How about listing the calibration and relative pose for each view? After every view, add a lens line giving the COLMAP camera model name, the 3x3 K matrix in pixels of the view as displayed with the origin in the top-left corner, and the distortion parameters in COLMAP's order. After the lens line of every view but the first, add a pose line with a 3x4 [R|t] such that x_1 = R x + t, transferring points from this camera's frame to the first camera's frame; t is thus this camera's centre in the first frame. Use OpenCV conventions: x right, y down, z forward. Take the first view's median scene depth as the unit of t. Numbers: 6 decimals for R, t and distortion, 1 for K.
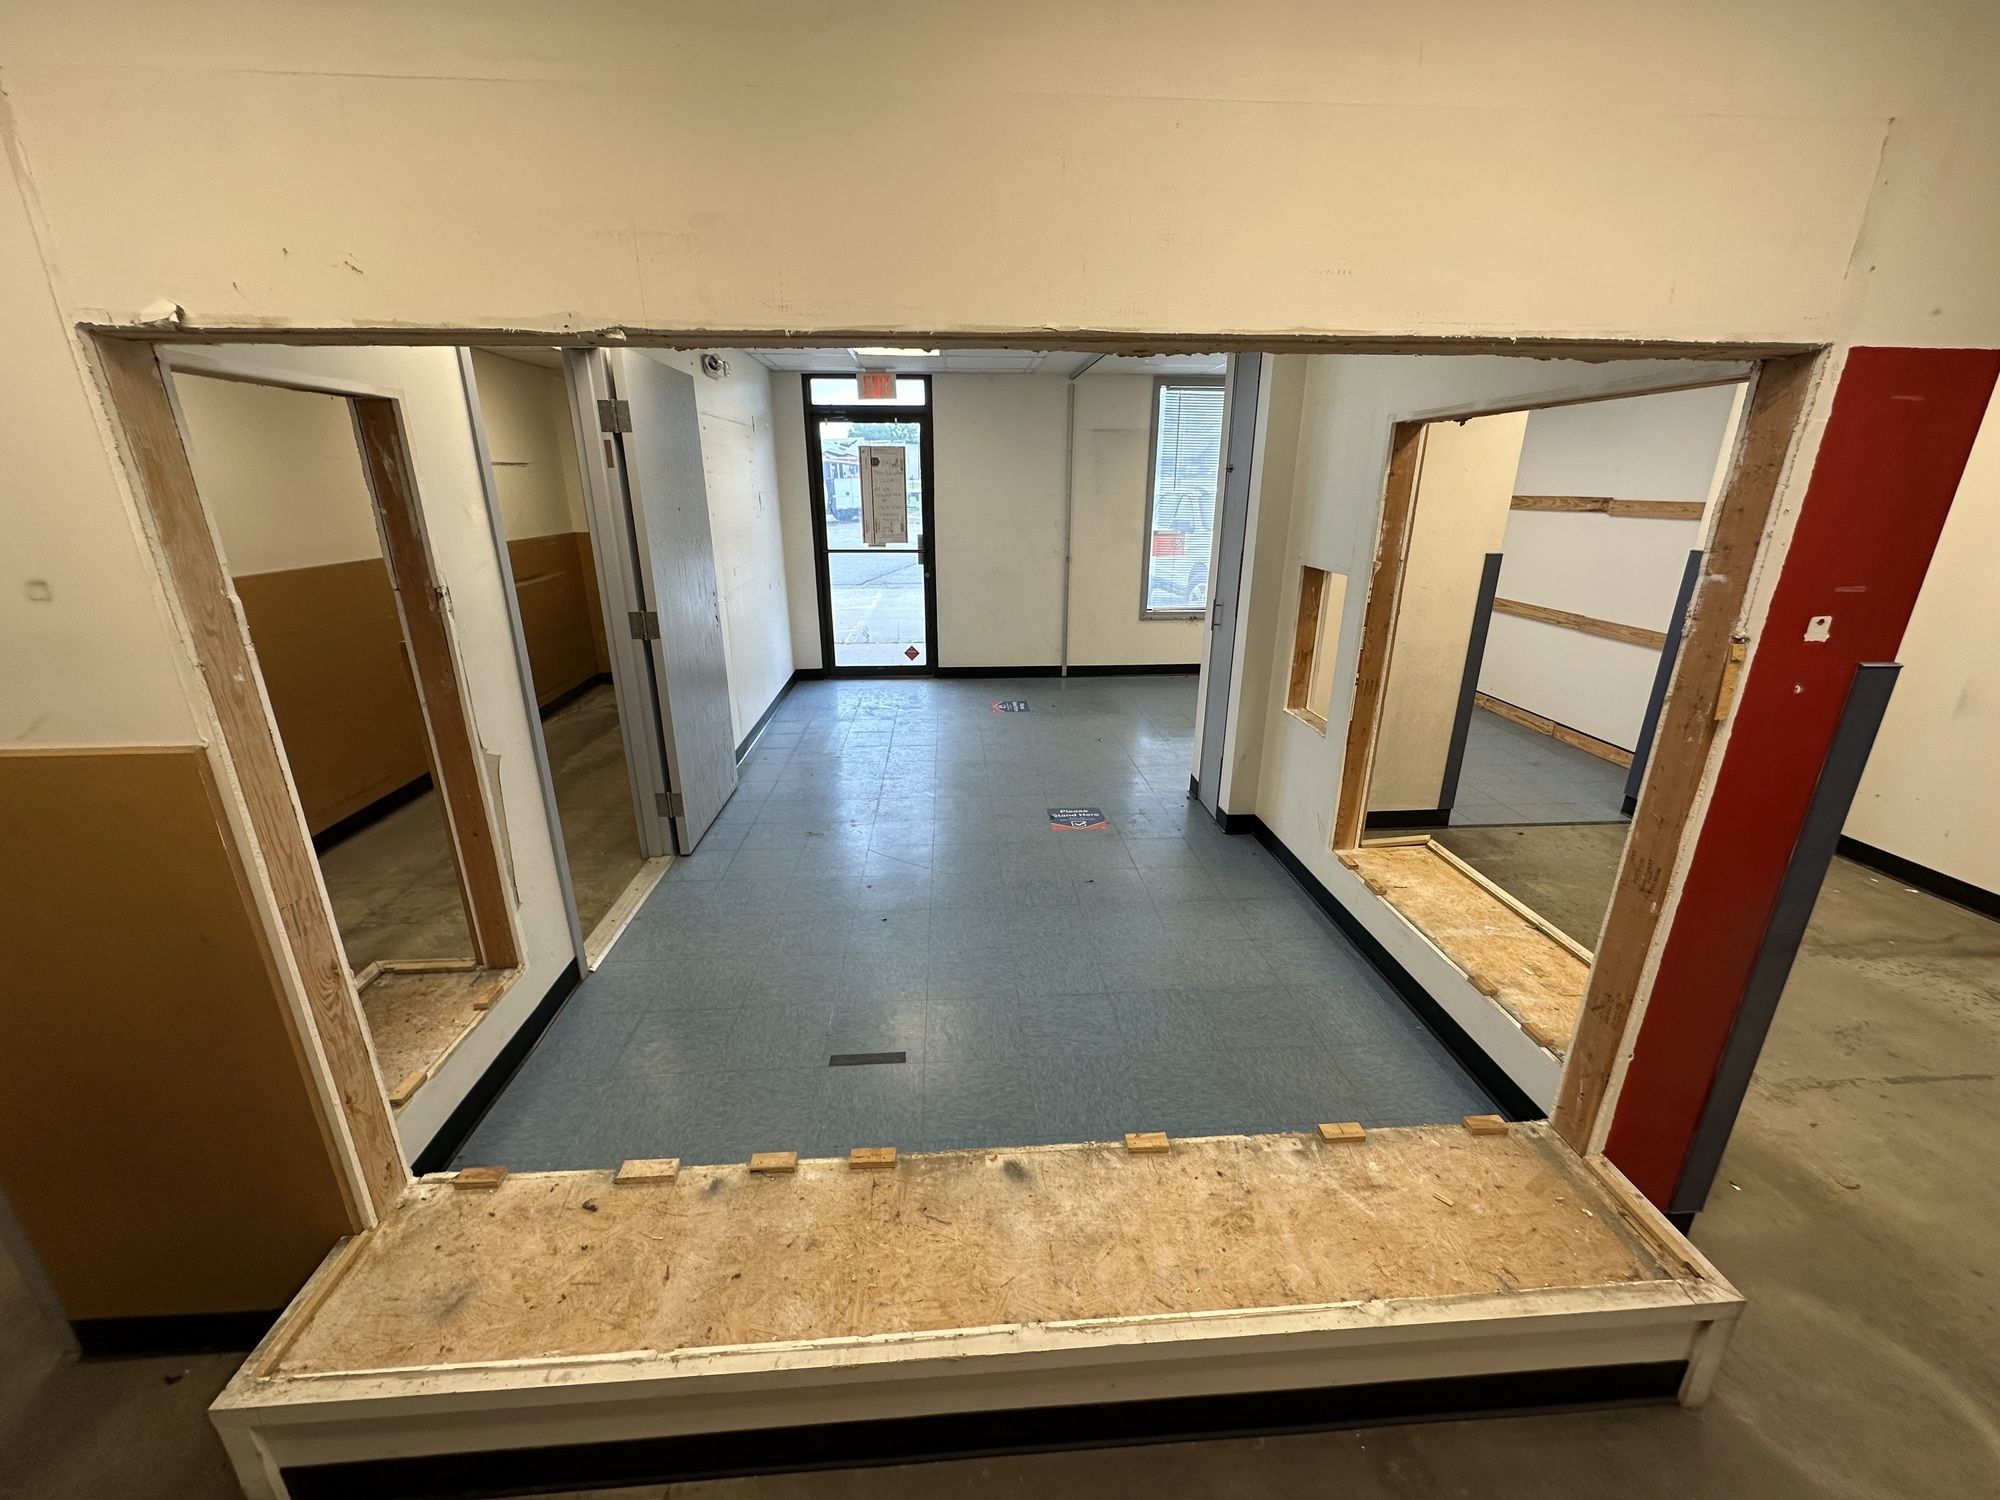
lens RADIAL K [[794.1, 0, 1000.0], [0, 794.1, 750.0], [0, 0, 1]] dist [-0.005475, -0.000156]
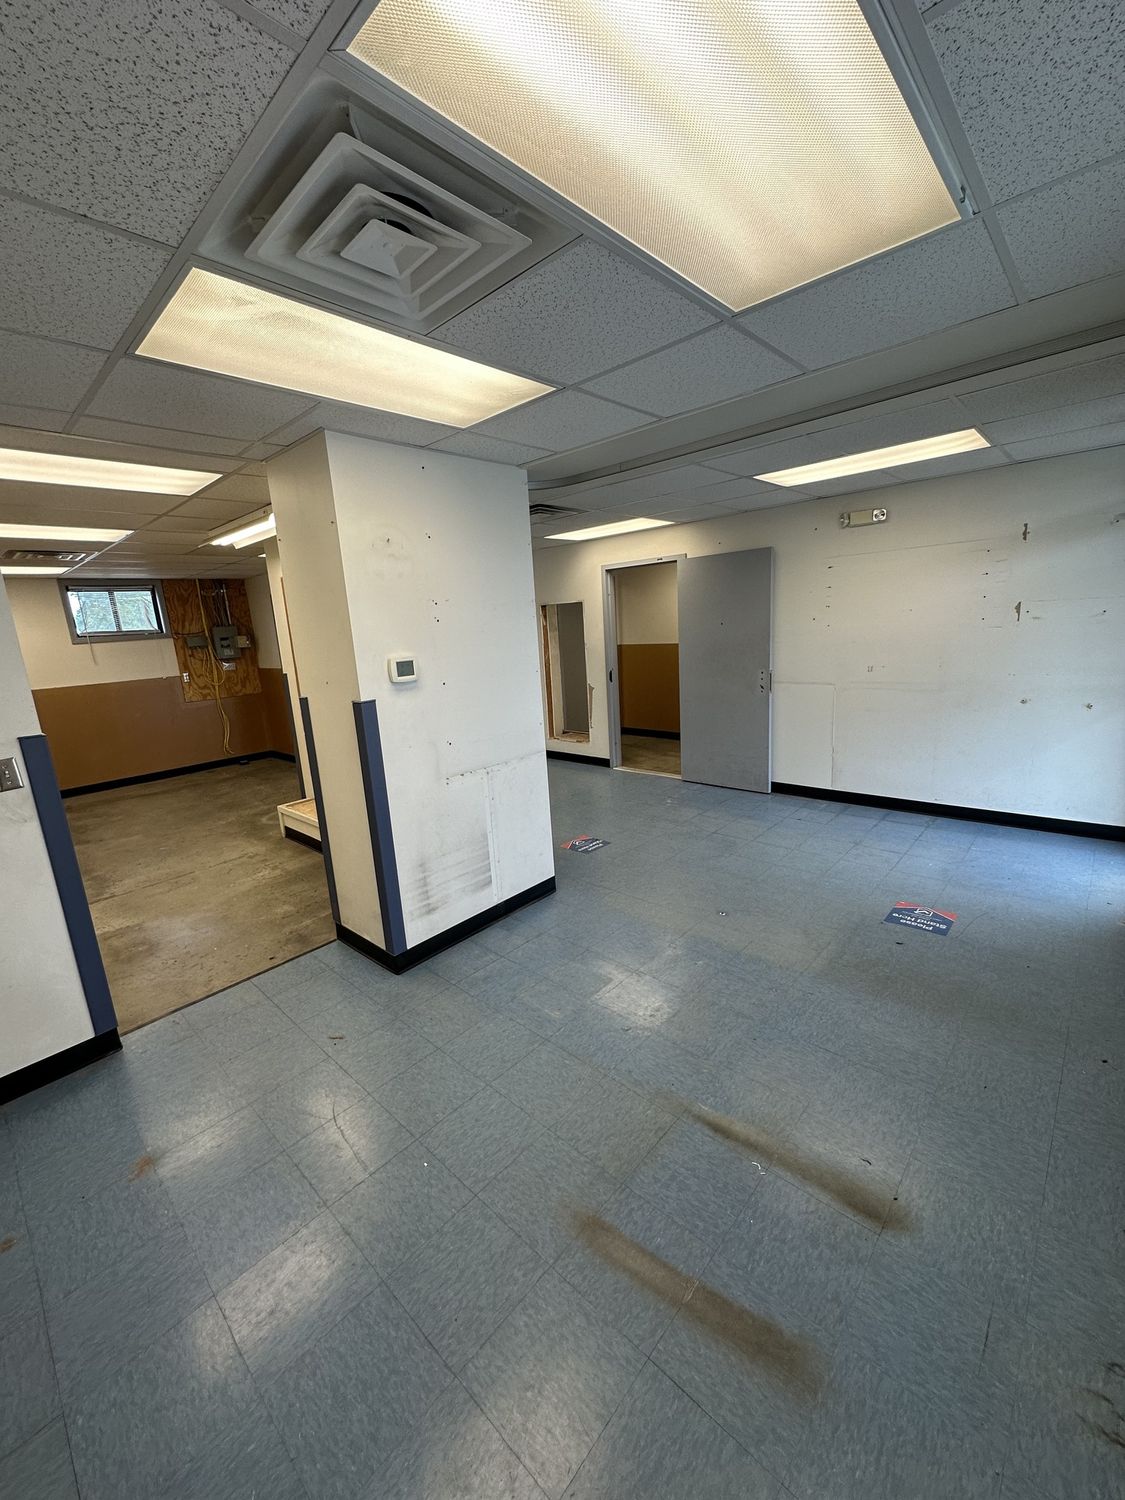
lens RADIAL K [[595.6, 0, 562.5], [0, 595.6, 750.0], [0, 0, 1]] dist [-0.005475, -0.000156]
pose [[-0.725469, 0.188700, -0.661882, 0.665101], [-0.159919, 0.889145, 0.428774, -0.430209], [0.669418, 0.416910, -0.614870, 1.281450]]
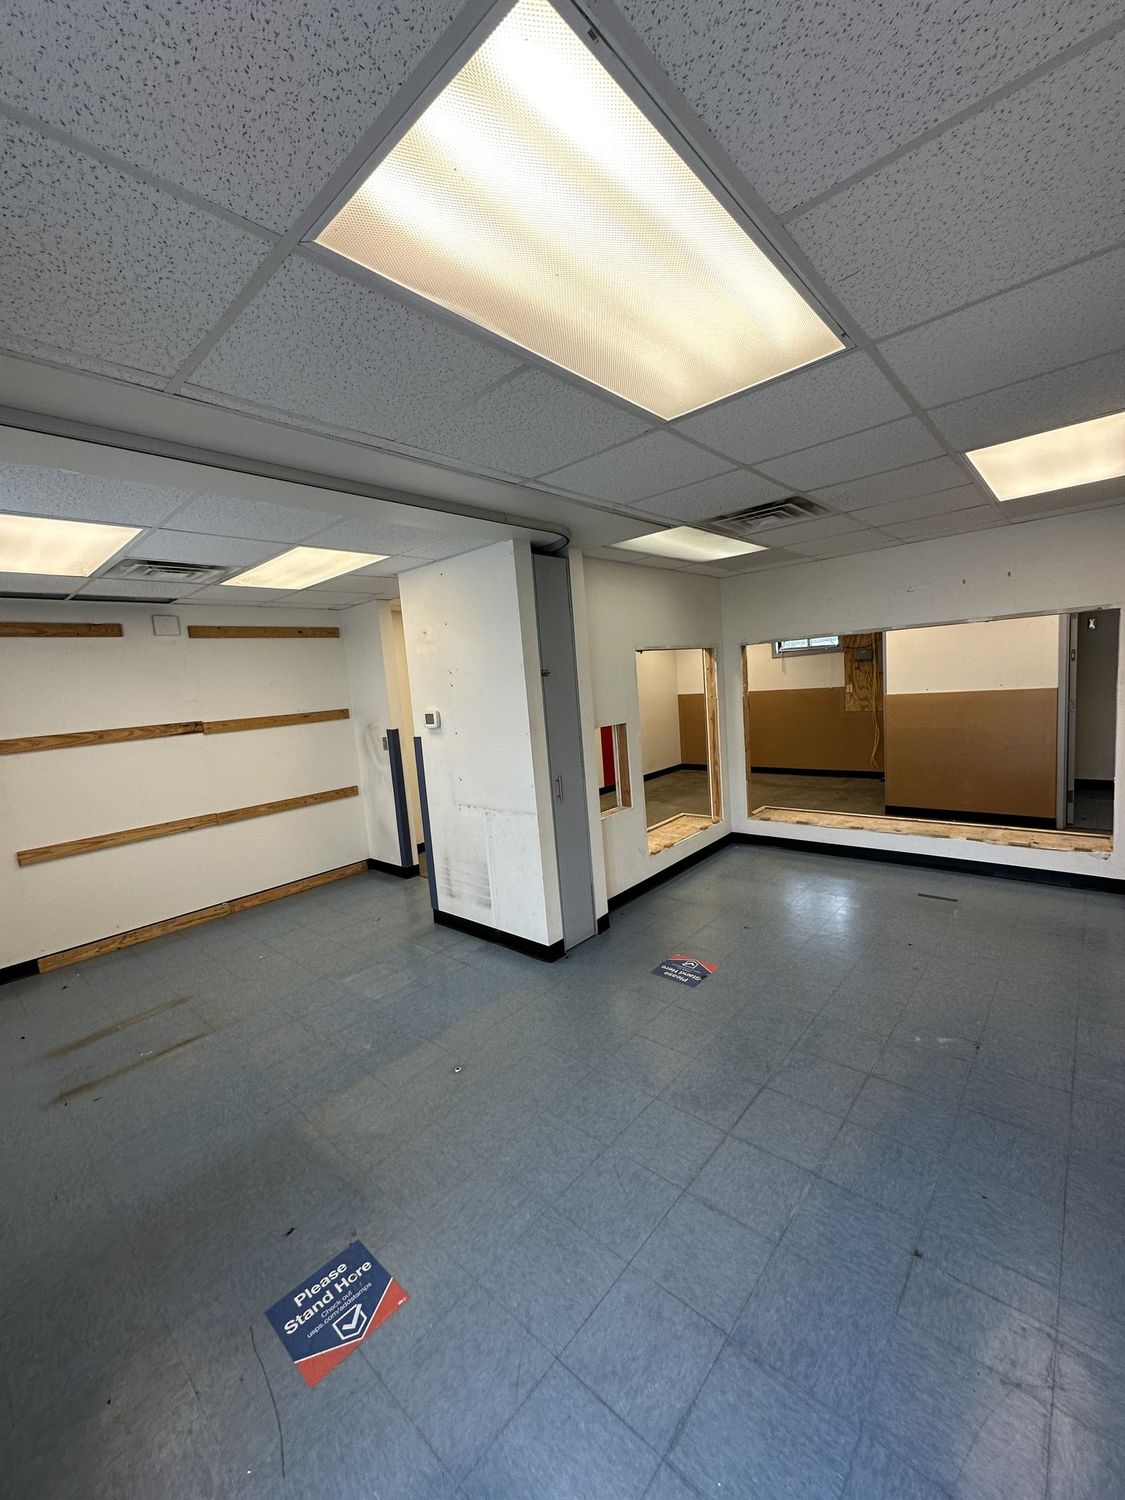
lens RADIAL K [[595.6, 0, 562.5], [0, 595.6, 750.0], [0, 0, 1]] dist [-0.005475, -0.000156]
pose [[-0.700519, -0.031266, 0.712949, -0.293137], [0.298255, 0.894776, 0.332295, -0.412168], [-0.648319, 0.445419, -0.617482, 1.208129]]
